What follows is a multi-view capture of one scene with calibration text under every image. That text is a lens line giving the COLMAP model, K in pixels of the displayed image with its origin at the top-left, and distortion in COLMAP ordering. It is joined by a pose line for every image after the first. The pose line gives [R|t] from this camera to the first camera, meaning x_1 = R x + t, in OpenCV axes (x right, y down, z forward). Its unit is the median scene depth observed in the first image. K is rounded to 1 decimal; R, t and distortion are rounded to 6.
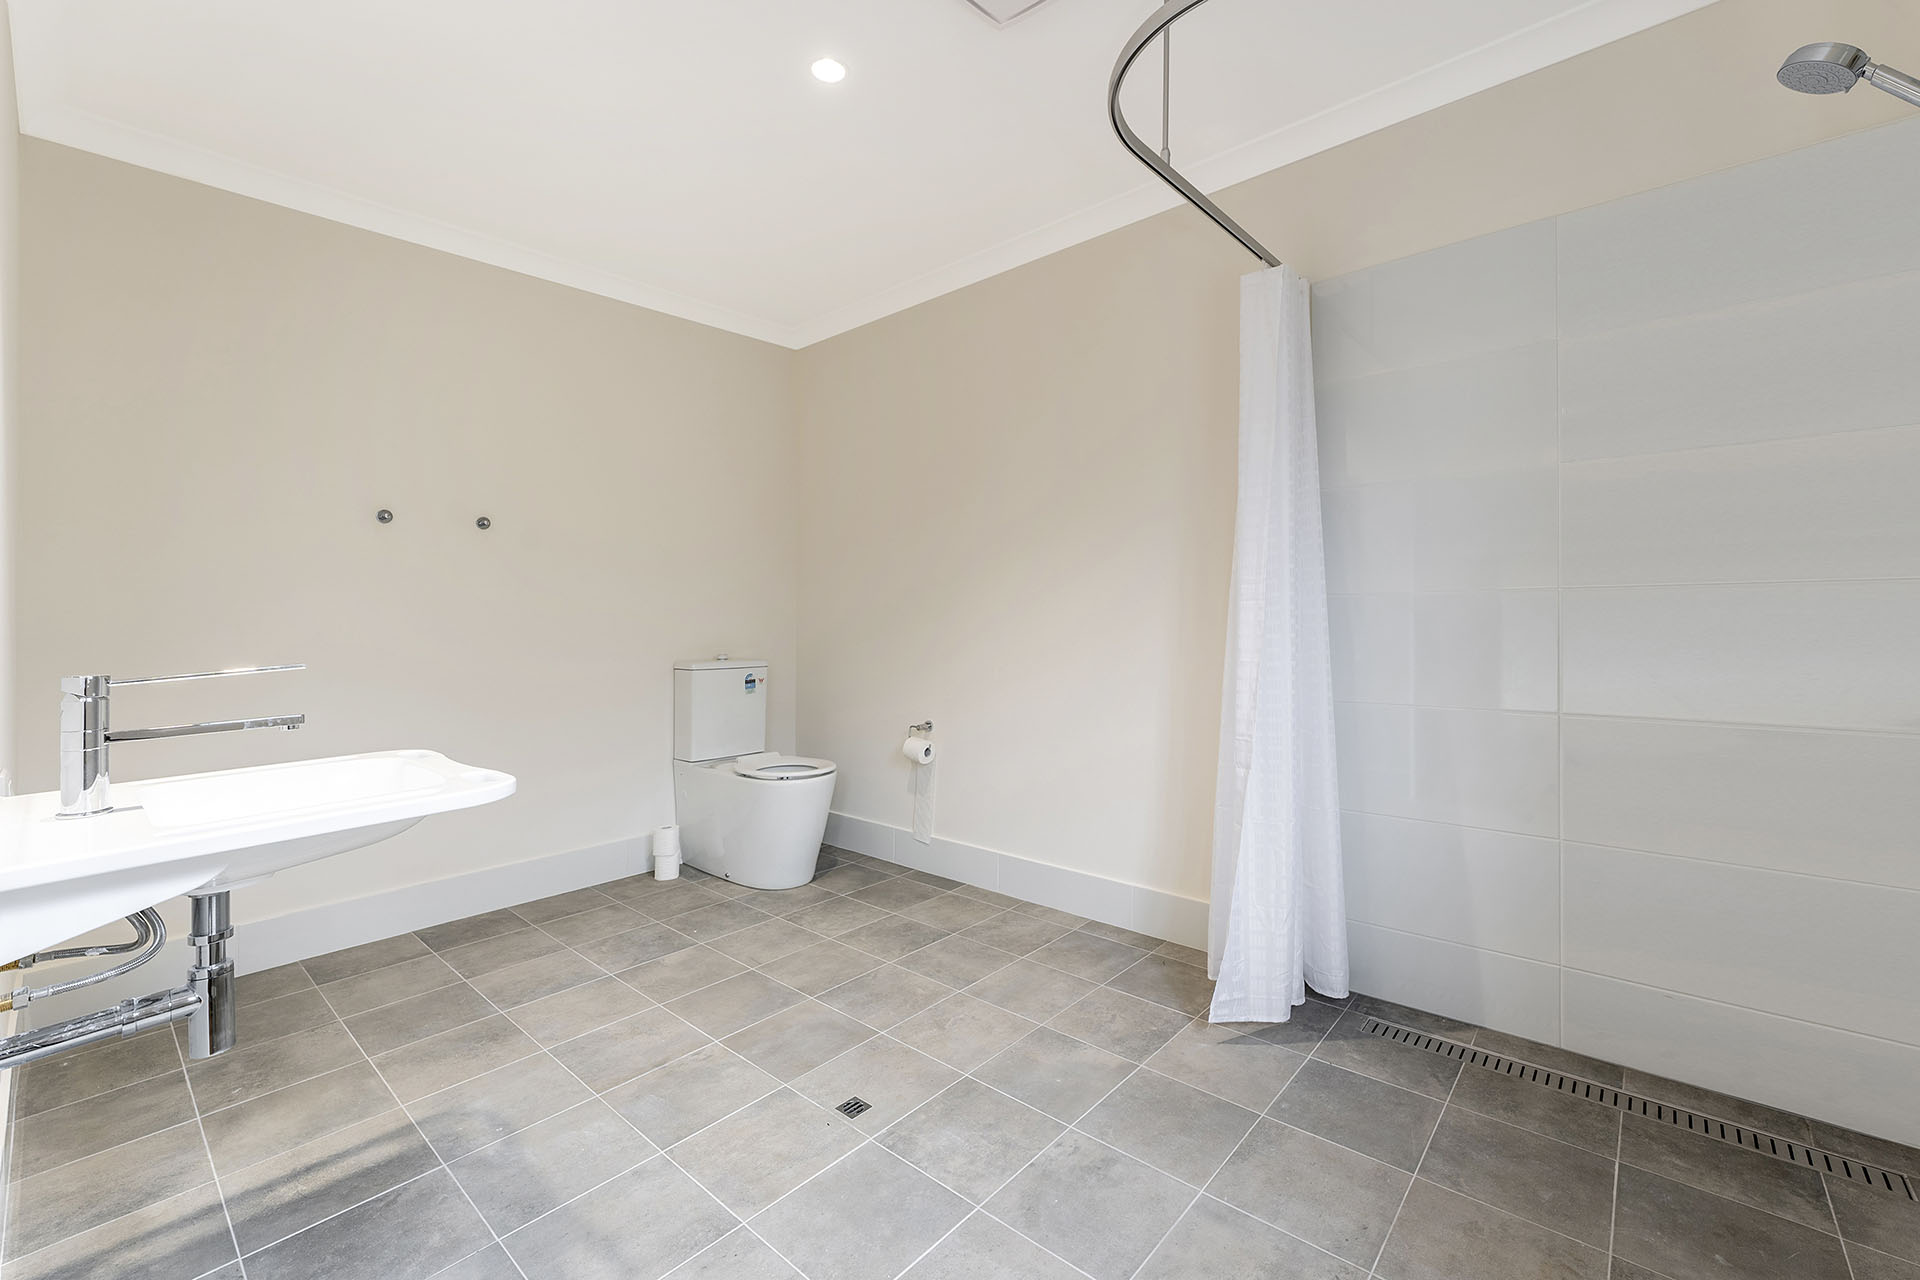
lens RADIAL K [[802.4, 0, 961.1], [0, 802.4, 632.5], [0, 0, 1]] dist [0.000143, -0.000488]
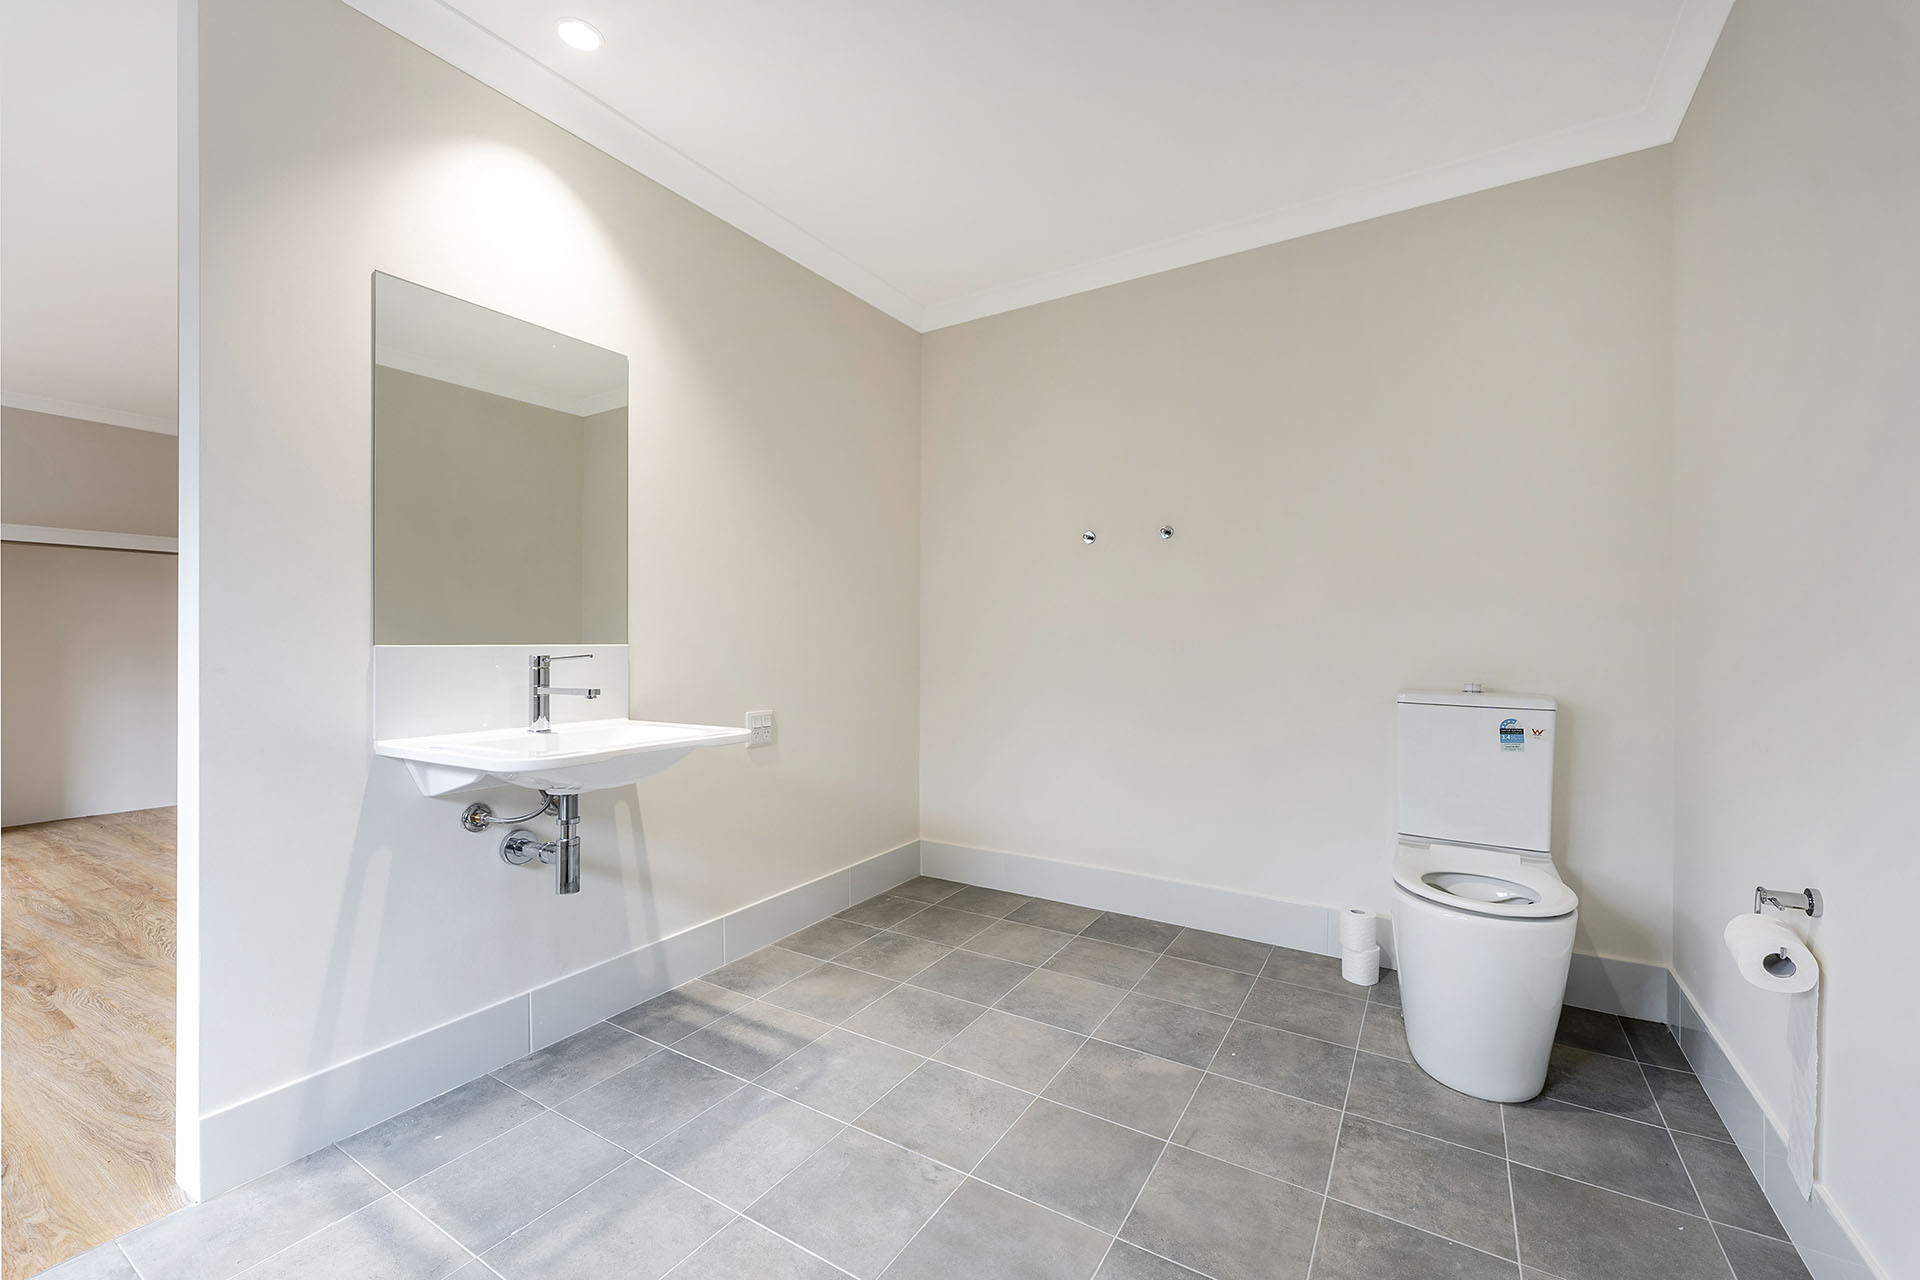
lens RADIAL K [[749.3, 0, 961.2], [0, 749.3, 631.6], [0, 0, 1]] dist [-0.000792, -0.000168]
pose [[0.196680, 0.011835, -0.980396, 0.335622], [-0.024520, 0.999674, 0.007148, -0.014595], [0.980161, 0.022634, 0.196906, 0.717665]]
